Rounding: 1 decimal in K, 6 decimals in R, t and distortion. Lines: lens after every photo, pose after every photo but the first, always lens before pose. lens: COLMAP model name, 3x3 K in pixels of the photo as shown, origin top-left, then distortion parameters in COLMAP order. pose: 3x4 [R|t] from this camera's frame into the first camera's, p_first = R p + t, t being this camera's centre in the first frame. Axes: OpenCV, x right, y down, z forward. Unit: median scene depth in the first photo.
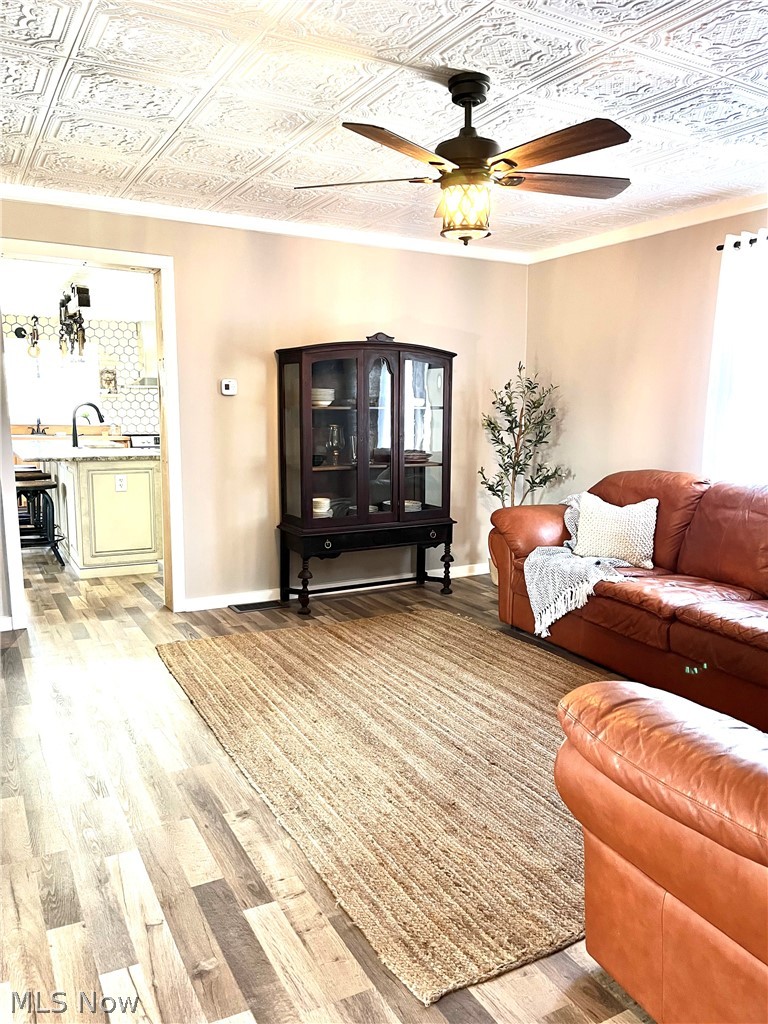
lens RADIAL K [[775.1, 0, 385.6], [0, 775.1, 520.1], [0, 0, 1]] dist [0.041446, -0.013903]
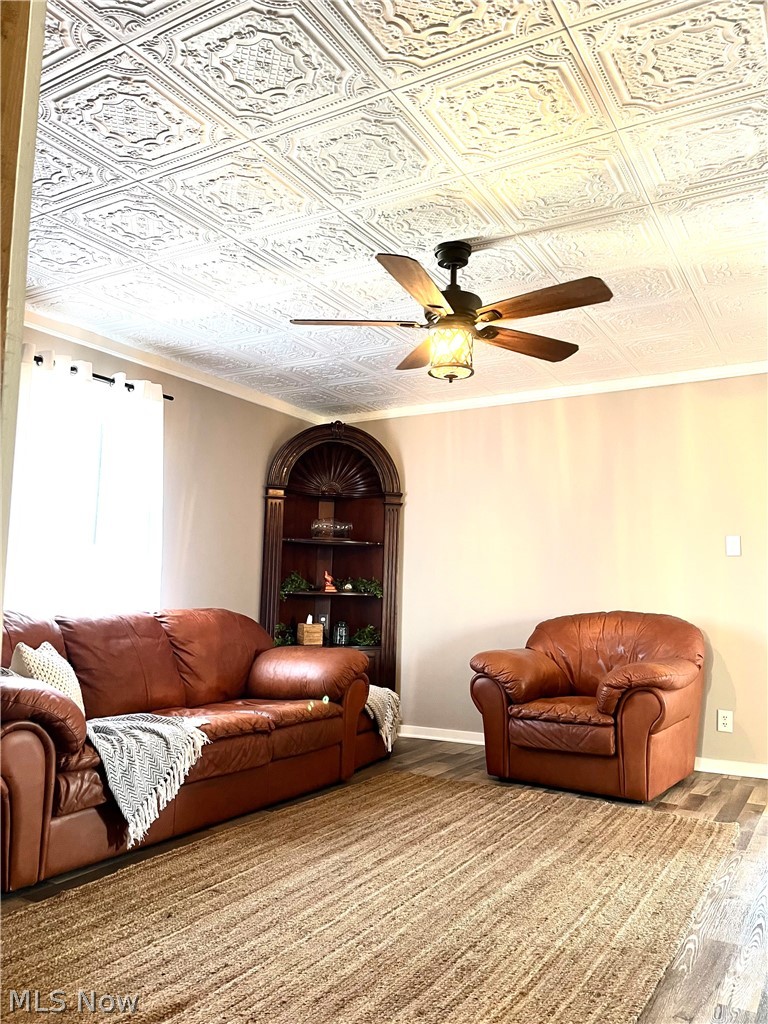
lens RADIAL K [[775.1, 0, 385.1], [0, 775.1, 511.6], [0, 0, 1]] dist [0.041446, -0.013903]
pose [[-0.503763, 0.063172, 0.861529, -0.631544], [0.107173, 0.994188, -0.010232, -0.137885], [-0.857168, 0.087178, -0.507605, 1.330177]]
